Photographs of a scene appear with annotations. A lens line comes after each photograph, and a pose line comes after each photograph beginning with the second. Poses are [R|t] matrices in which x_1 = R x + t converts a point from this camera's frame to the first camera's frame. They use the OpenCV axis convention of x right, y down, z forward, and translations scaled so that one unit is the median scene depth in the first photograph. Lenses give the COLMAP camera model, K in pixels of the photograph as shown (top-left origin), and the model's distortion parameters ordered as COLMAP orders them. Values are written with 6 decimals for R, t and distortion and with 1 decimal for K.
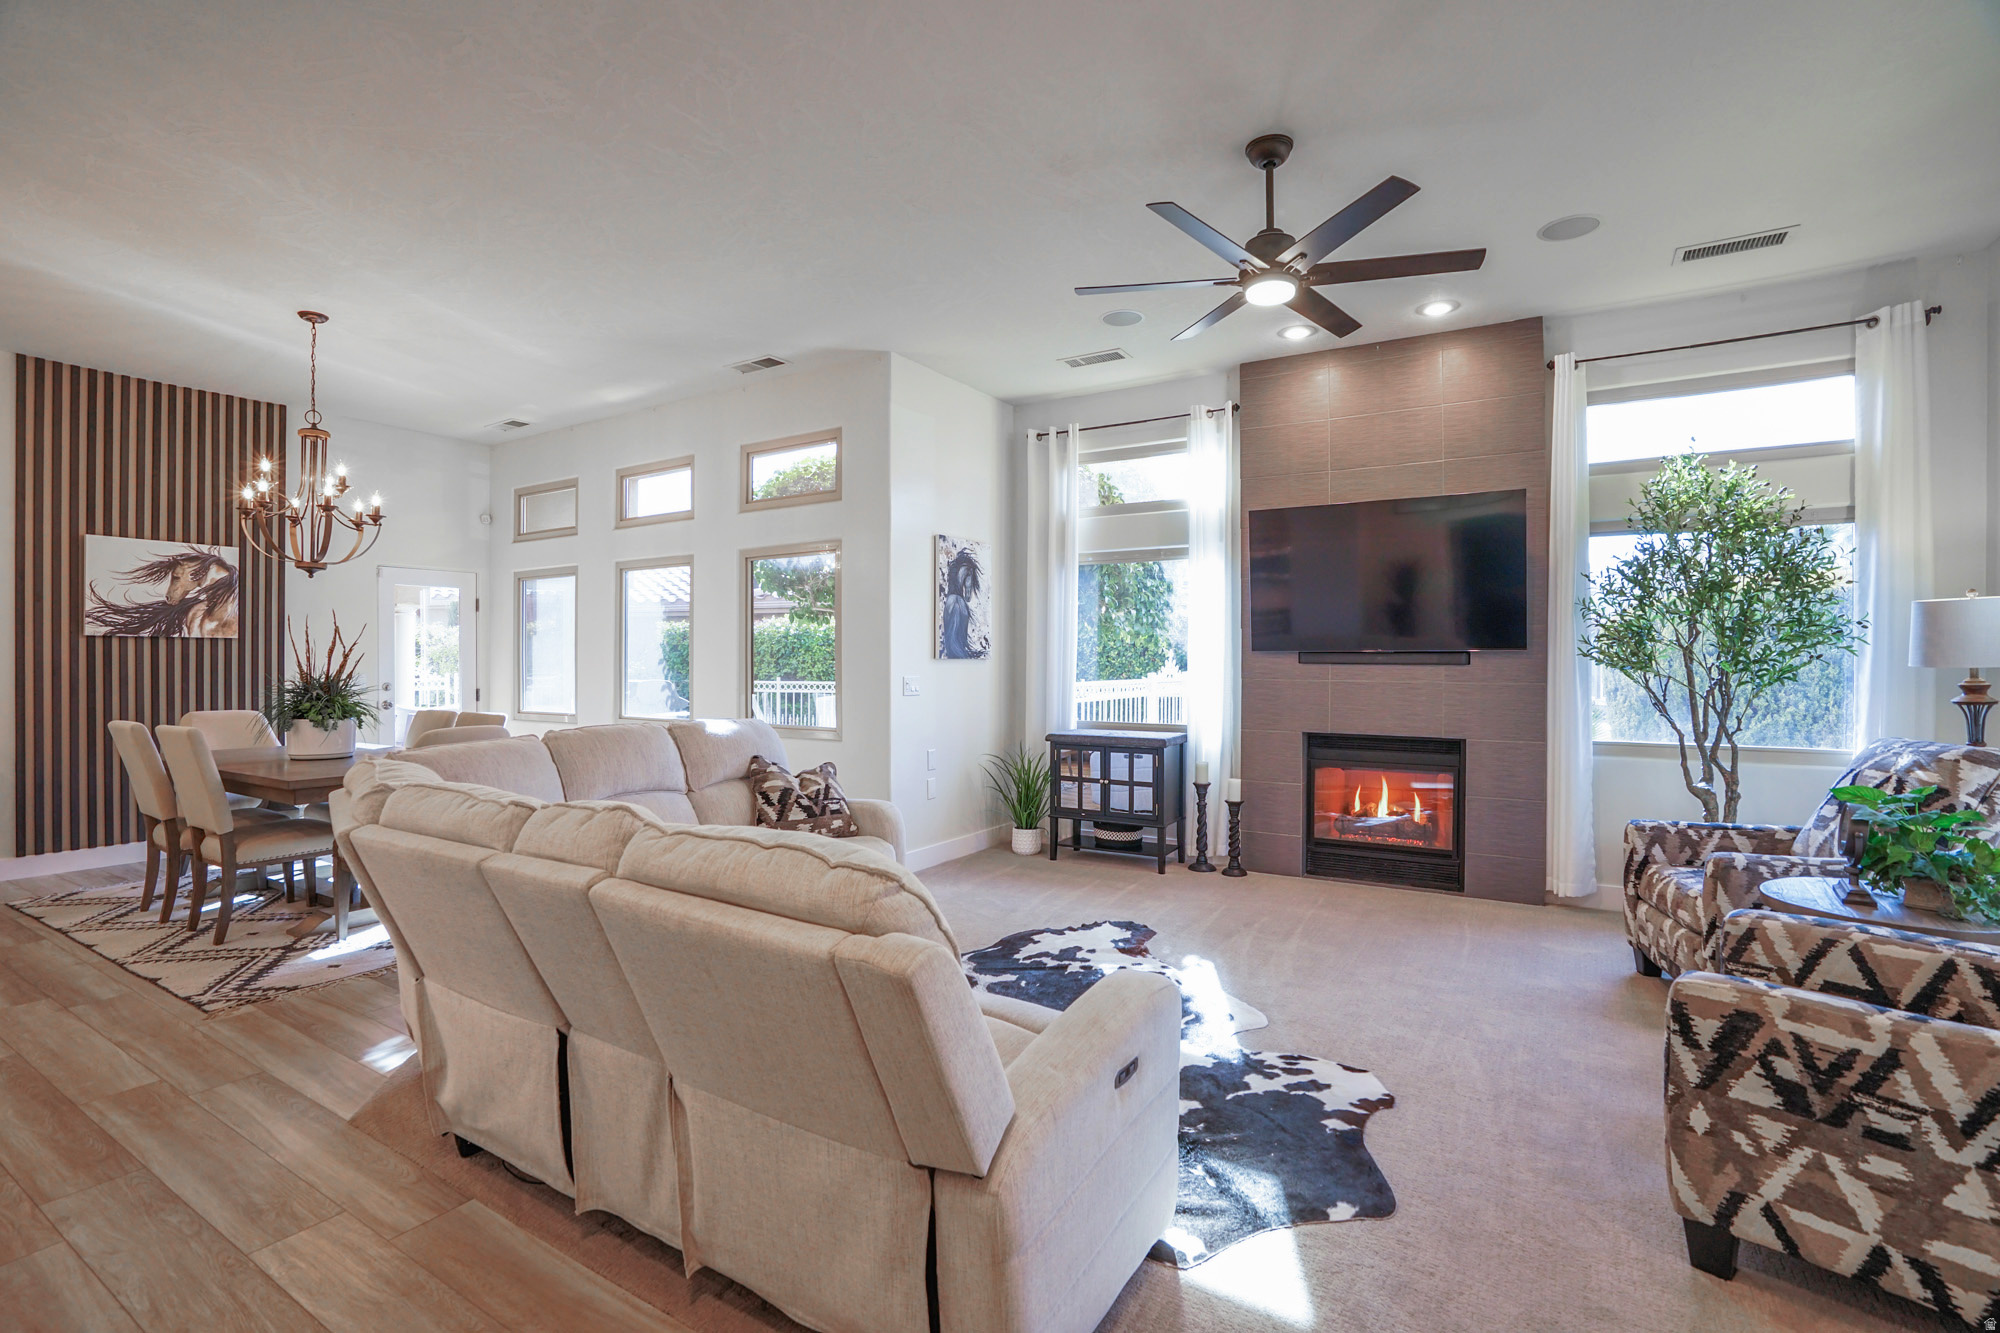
lens RADIAL K [[926.9, 0, 1003.8], [0, 926.9, 668.1], [0, 0, 1]] dist [-0.057890, 0.020426]
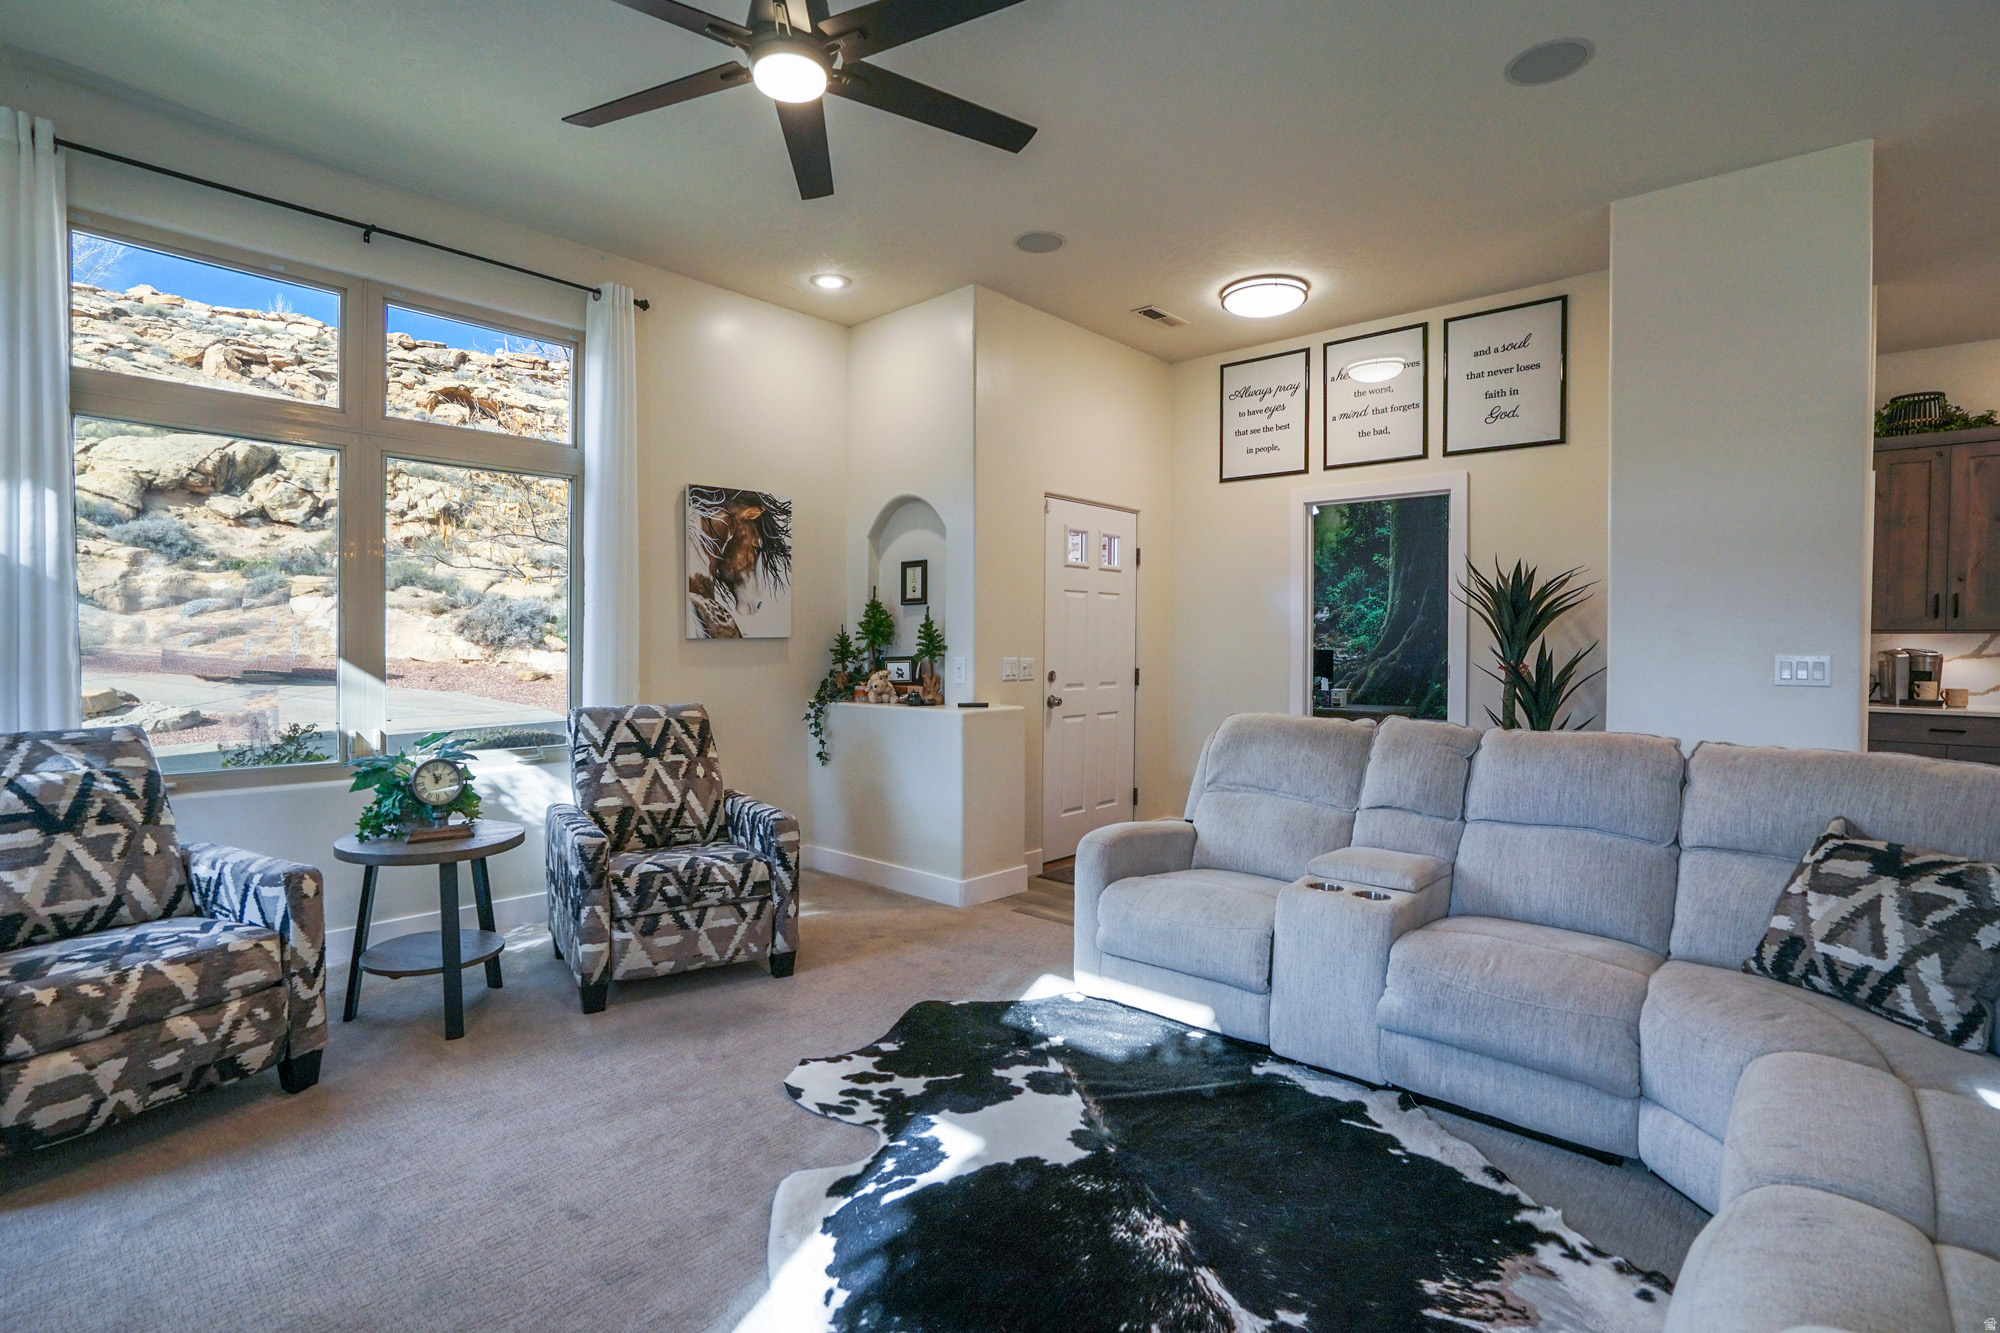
lens RADIAL K [[934.2, 0, 981.8], [0, 934.2, 667.7], [0, 0, 1]] dist [-0.053515, 0.014973]
pose [[-0.979865, -0.012387, 0.199276, 0.014460], [-0.004762, 0.999240, 0.038701, -0.007362], [-0.199604, 0.036973, -0.979179, 1.078365]]
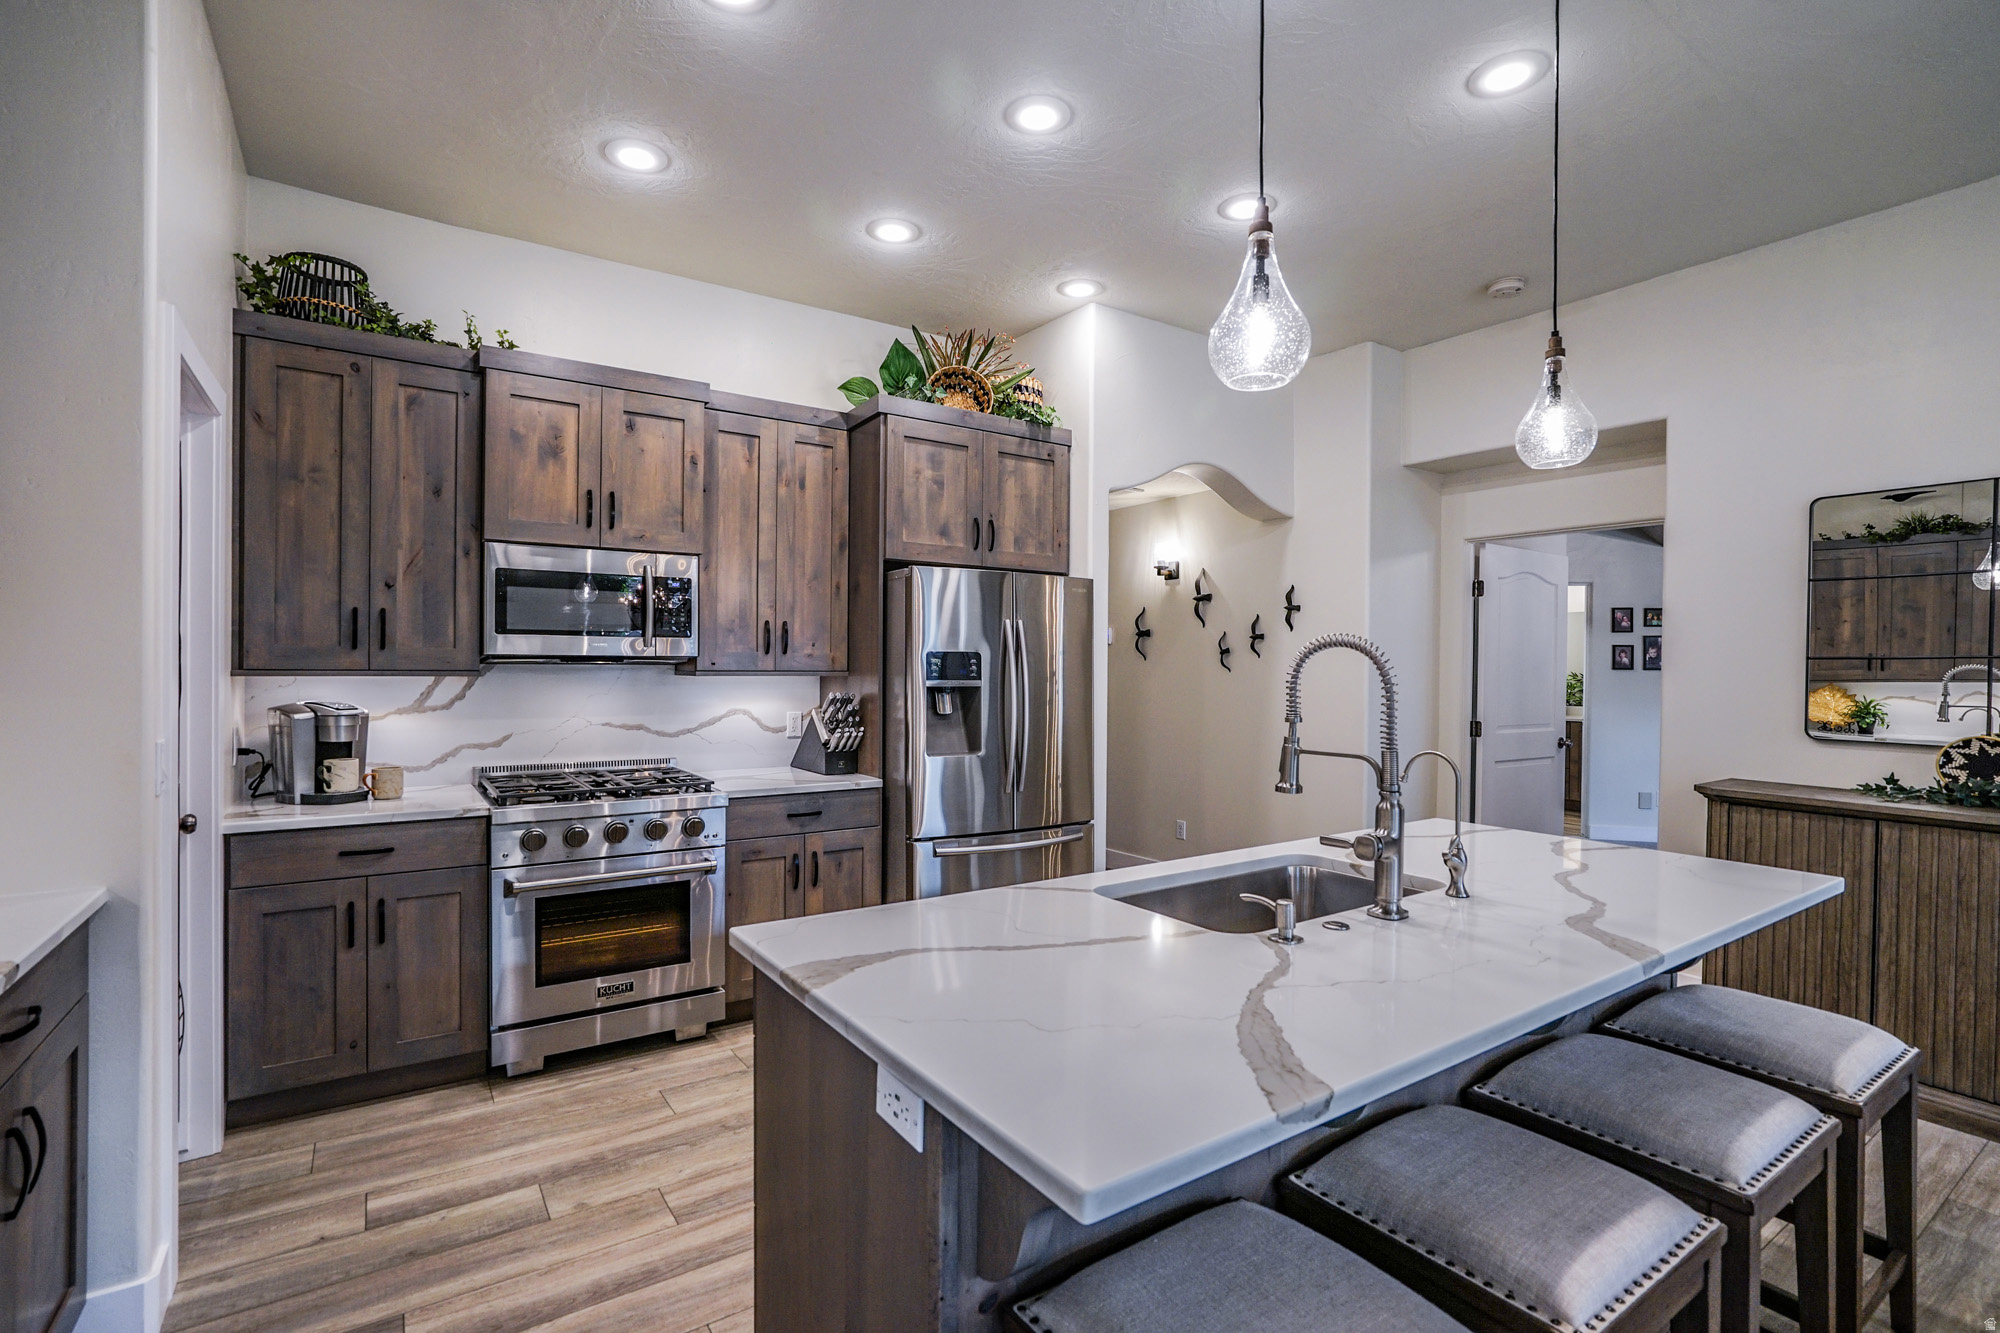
lens RADIAL K [[926.9, 0, 1003.8], [0, 926.9, 668.1], [0, 0, 1]] dist [-0.057890, 0.020426]
pose [[-0.407053, -0.000949, -0.913404, -0.515548], [-0.016480, 0.999844, 0.006306, -0.029563], [0.913256, 0.017620, -0.407005, 0.449041]]
